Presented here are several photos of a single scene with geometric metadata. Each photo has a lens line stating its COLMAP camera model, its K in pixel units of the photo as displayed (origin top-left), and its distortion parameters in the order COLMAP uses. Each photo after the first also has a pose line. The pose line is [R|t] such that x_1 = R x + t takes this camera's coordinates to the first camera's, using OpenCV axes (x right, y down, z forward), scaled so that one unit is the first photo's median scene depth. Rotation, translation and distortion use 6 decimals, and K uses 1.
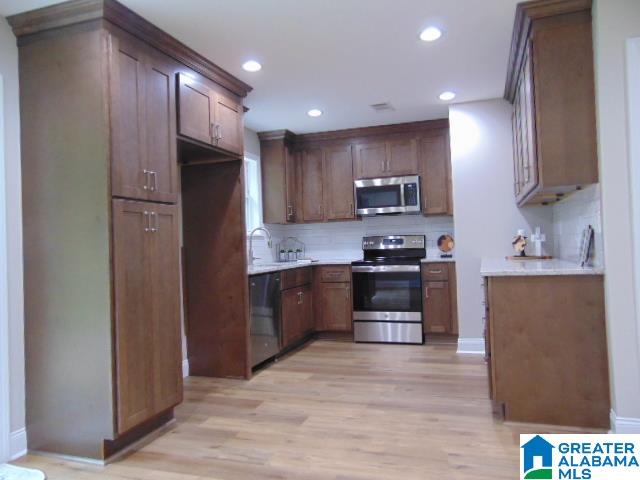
lens RADIAL K [[472.2, 0, 320.0], [0, 472.2, 240.0], [0, 0, 1]] dist [-0.004602, 0.009035]
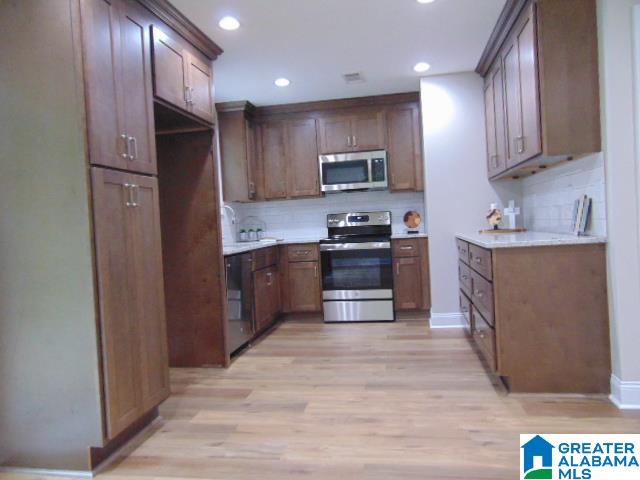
lens RADIAL K [[472.2, 0, 320.0], [0, 472.2, 240.0], [0, 0, 1]] dist [-0.004602, 0.009035]
pose [[0.988853, -0.022960, 0.147112, -0.096535], [0.017260, 0.999054, 0.039904, 0.009751], [-0.147889, -0.036920, 0.988315, 0.058727]]
